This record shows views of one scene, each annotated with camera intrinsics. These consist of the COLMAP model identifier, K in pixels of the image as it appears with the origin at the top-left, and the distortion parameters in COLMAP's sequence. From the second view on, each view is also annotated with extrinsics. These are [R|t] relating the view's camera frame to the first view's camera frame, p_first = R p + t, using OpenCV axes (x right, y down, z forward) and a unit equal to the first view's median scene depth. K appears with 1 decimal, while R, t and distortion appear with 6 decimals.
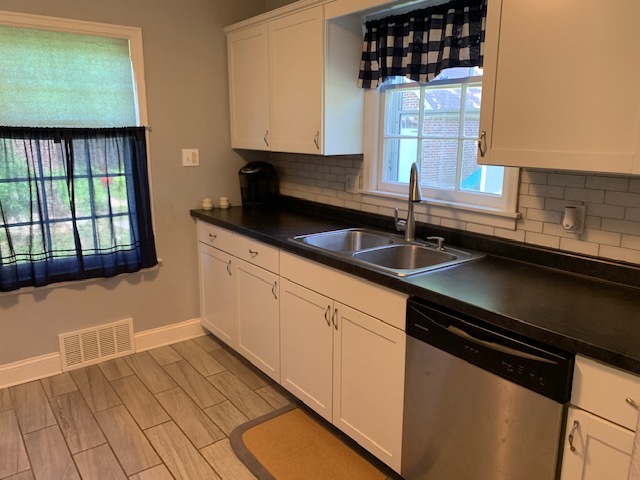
lens RADIAL K [[491.6, 0, 319.4], [0, 491.6, 240.4], [0, 0, 1]] dist [0.061049, -0.045601]
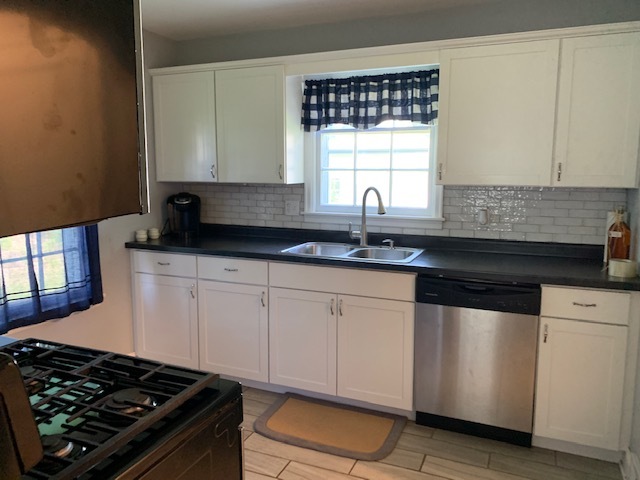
lens RADIAL K [[491.6, 0, 318.3], [0, 491.6, 241.2], [0, 0, 1]] dist [0.061049, -0.045601]
pose [[0.870180, -0.075368, 0.486935, -0.529517], [0.111917, 0.992636, -0.046360, 0.033759], [-0.479855, 0.094838, 0.872207, -0.087750]]
